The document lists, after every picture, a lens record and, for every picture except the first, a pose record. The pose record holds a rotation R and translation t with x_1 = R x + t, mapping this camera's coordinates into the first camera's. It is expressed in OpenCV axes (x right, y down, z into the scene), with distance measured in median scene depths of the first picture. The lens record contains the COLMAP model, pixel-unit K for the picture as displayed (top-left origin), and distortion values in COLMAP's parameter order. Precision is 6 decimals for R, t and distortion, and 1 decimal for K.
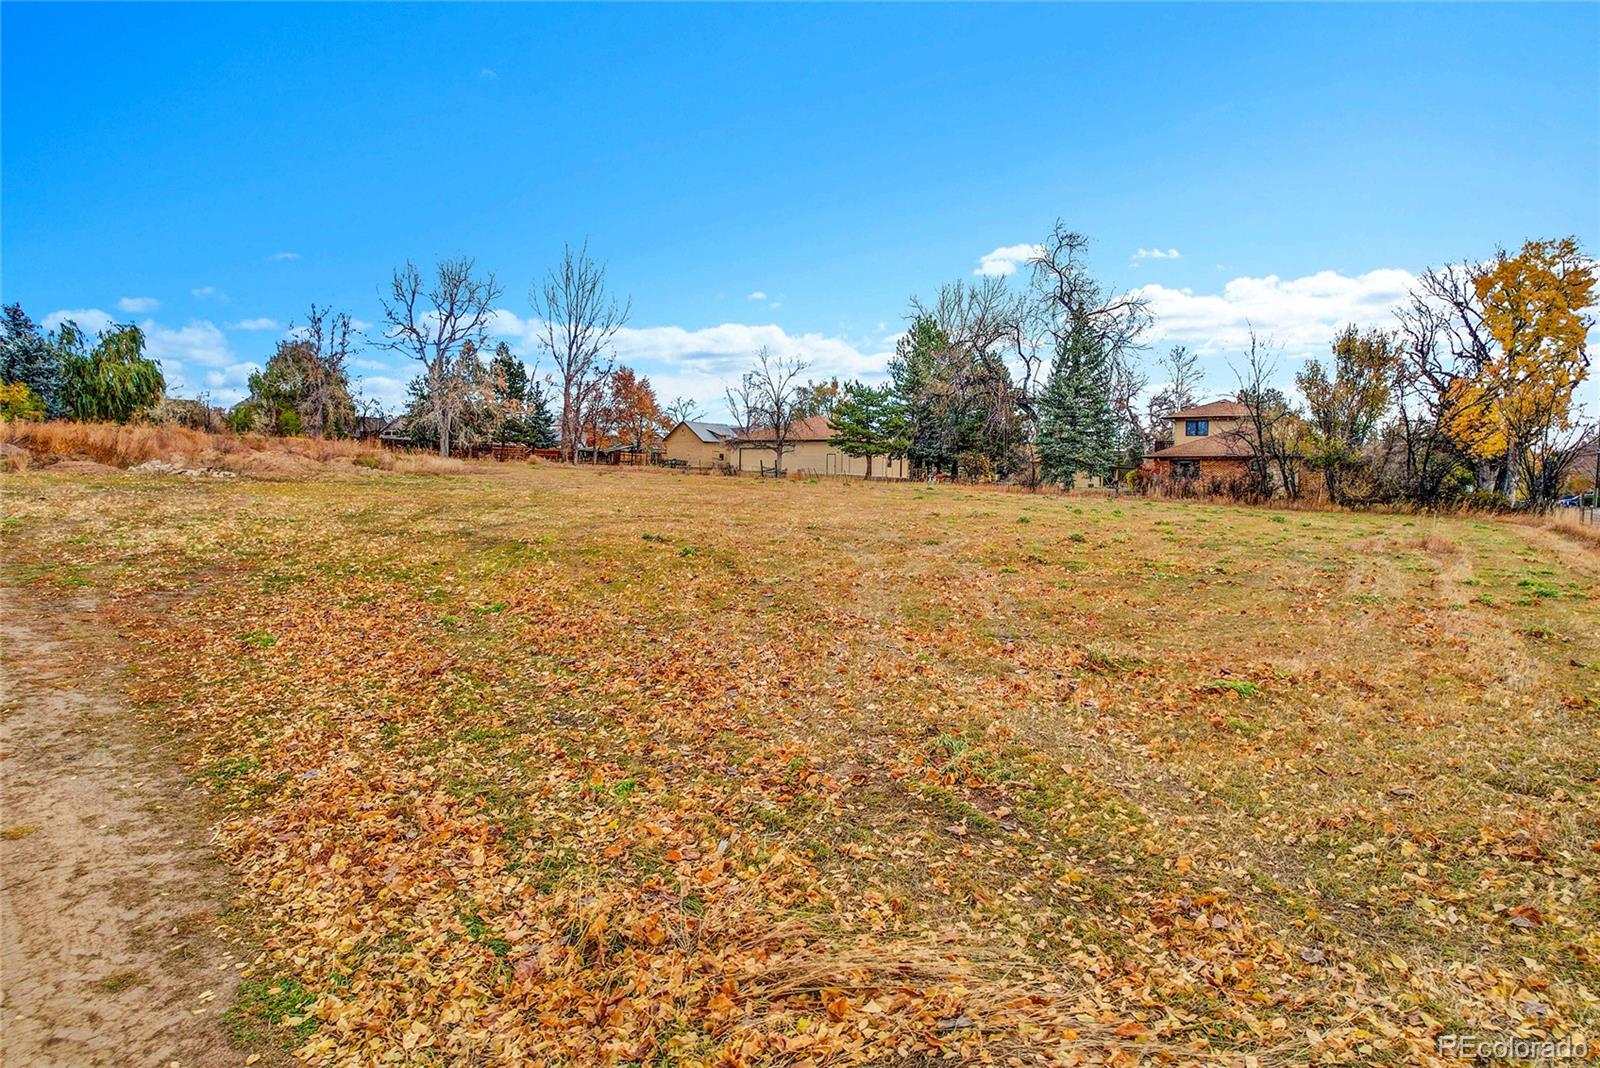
lens RADIAL K [[1024.8, 0, 796.5], [0, 1024.8, 526.0], [0, 0, 1]] dist [-0.078221, 0.071894]
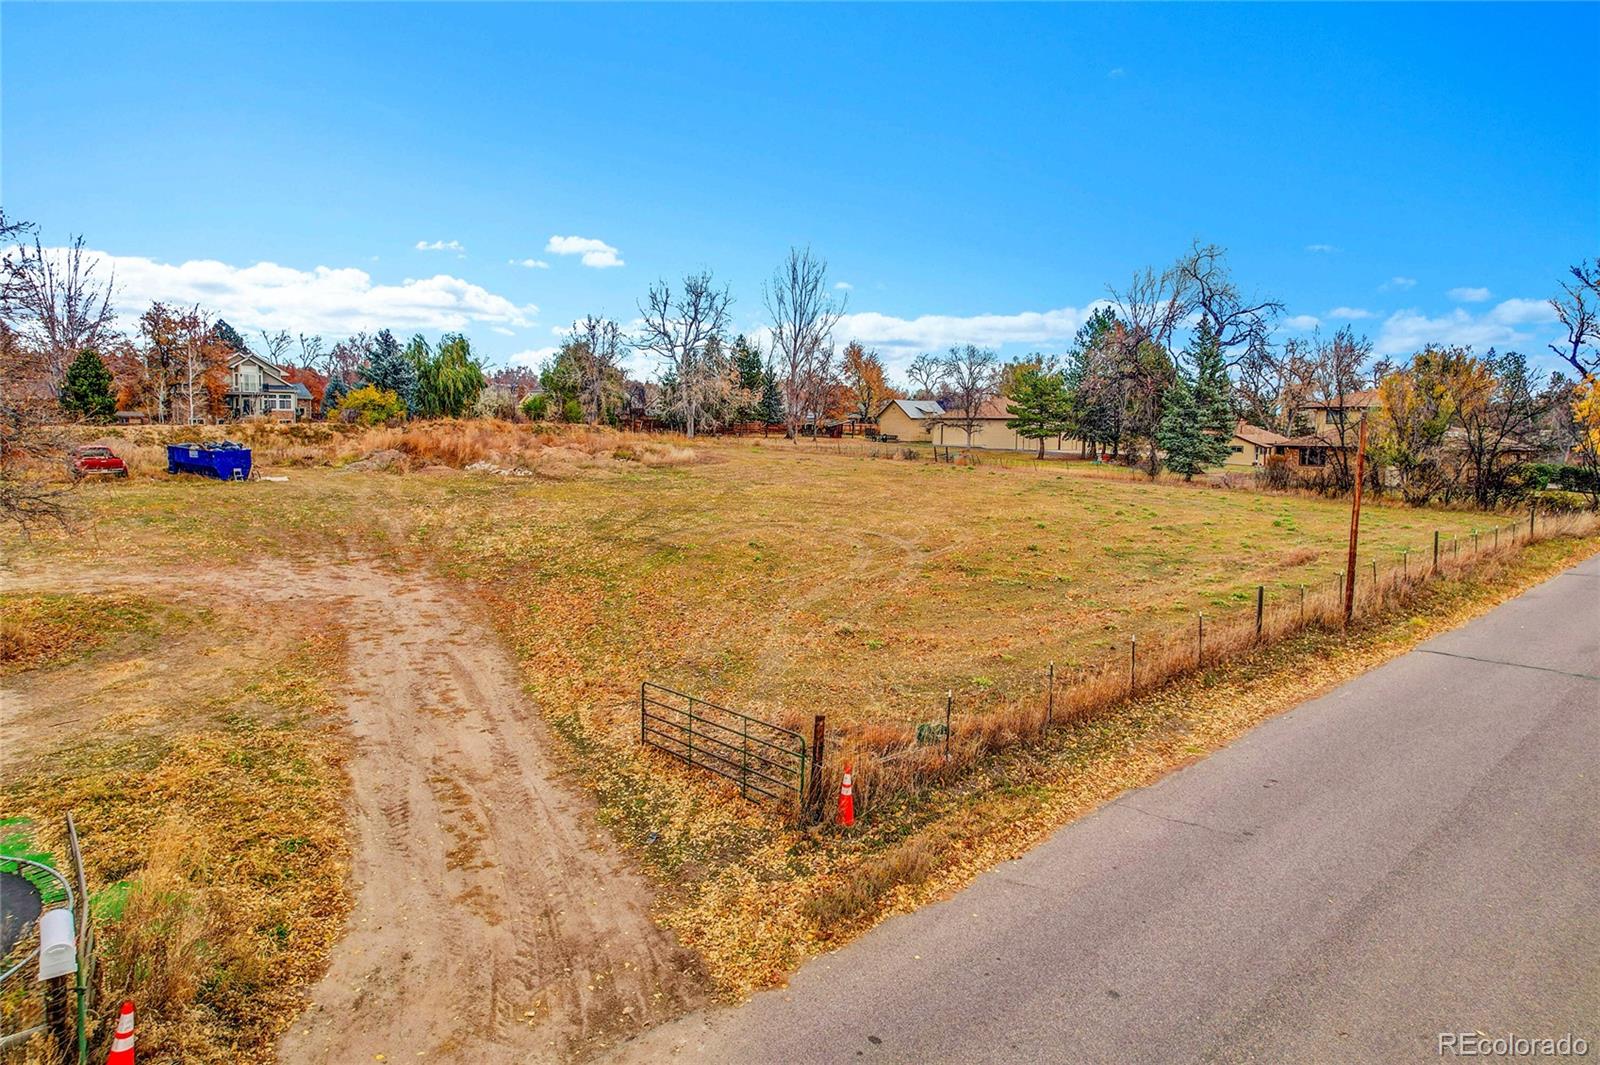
lens RADIAL K [[1024.8, 0, 796.5], [0, 1024.8, 524.5], [0, 0, 1]] dist [-0.078221, 0.071894]
pose [[0.966669, 0.018761, -0.255342, 0.094365], [-0.005421, 0.998588, 0.052849, -0.029392], [0.255973, -0.049704, 0.965405, -0.162745]]
